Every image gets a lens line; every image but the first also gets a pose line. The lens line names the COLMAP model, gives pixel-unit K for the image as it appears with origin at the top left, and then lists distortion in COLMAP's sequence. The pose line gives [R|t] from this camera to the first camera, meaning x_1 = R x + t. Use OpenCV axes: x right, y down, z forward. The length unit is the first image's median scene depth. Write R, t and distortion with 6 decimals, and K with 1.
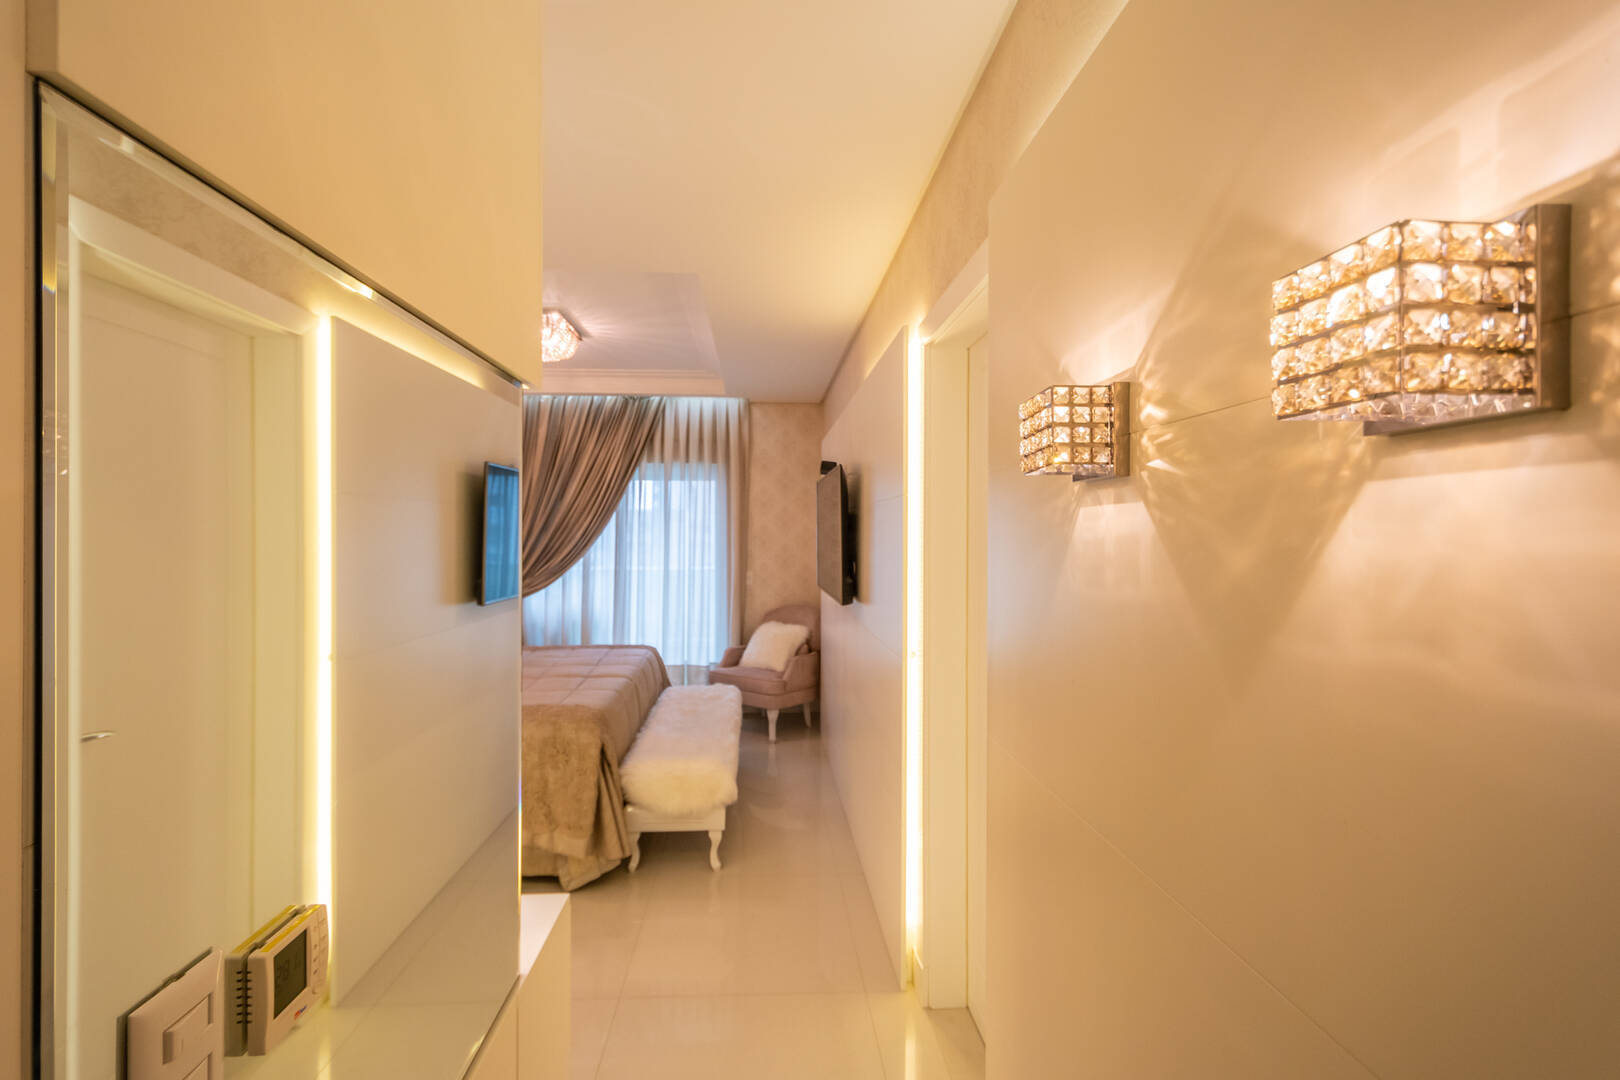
lens RADIAL K [[694.8, 0, 776.2], [0, 694.8, 531.0], [0, 0, 1]] dist [0.001336, -0.000257]
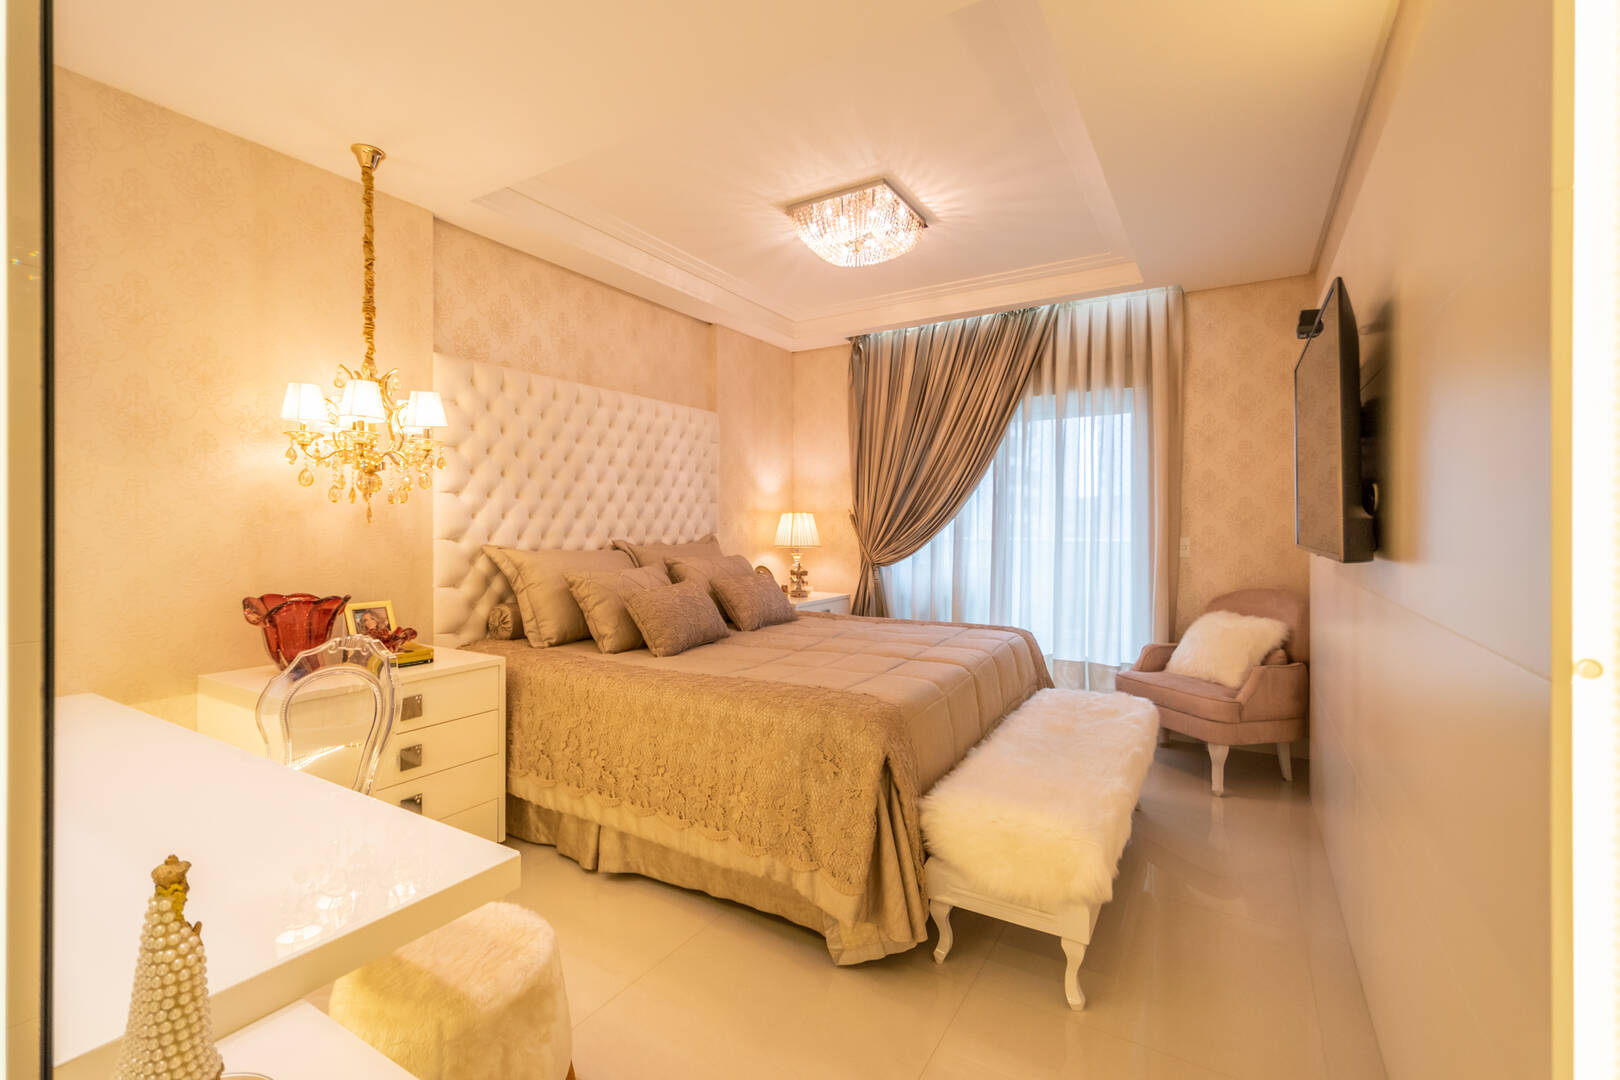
lens RADIAL K [[698.1, 0, 811.2], [0, 698.1, 521.4], [0, 0, 1]] dist [0.007484, 0.000095]
pose [[0.840821, -0.002497, -0.541307, 0.047027], [0.000548, 0.999993, -0.003763, 0.080682], [0.541312, 0.002867, 0.840817, 0.382814]]
